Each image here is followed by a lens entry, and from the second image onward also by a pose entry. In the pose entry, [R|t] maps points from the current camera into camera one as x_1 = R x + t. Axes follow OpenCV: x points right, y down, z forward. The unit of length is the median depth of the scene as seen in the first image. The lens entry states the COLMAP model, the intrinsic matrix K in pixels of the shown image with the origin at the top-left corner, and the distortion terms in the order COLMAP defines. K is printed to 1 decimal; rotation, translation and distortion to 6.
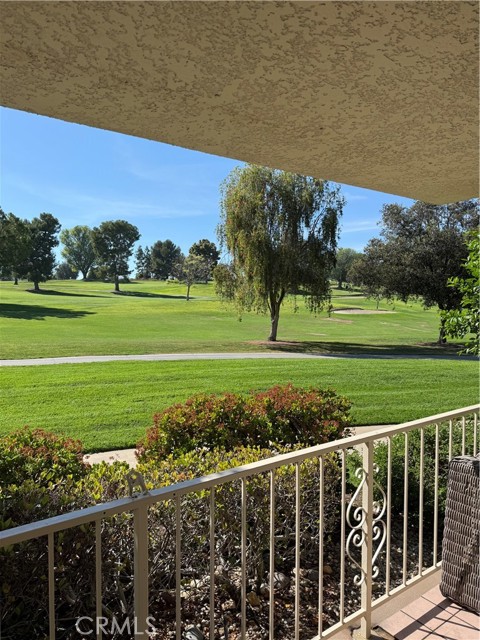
lens RADIAL K [[446.5, 0, 242.1], [0, 446.5, 319.4], [0, 0, 1]] dist [0.051147, -0.059443]
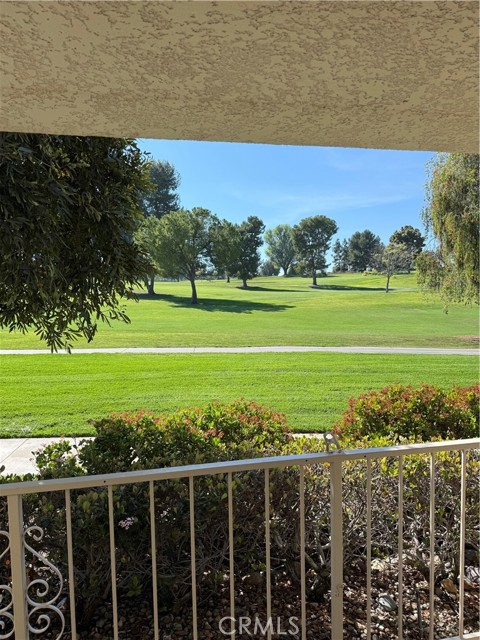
lens RADIAL K [[446.5, 0, 236.0], [0, 446.5, 327.0], [0, 0, 1]] dist [0.051147, -0.059443]
pose [[0.901910, 0.007942, -0.431850, 0.011578], [0.005702, 0.999525, 0.030289, 0.004634], [0.431886, -0.029781, 0.901437, -0.042785]]
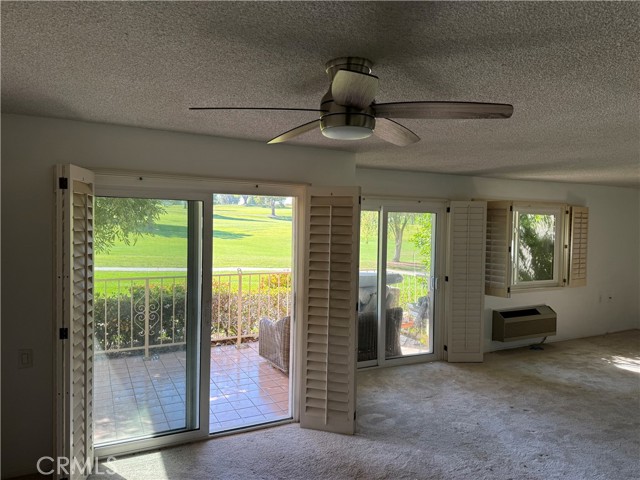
lens RADIAL K [[446.5, 0, 320.2], [0, 446.5, 239.9], [0, 0, 1]] dist [0.051147, -0.059443]
pose [[0.985296, 0.022351, -0.169387, 0.157941], [-0.024126, 0.999673, -0.008426, 0.013714], [0.169143, 0.012389, 0.985514, -0.393217]]
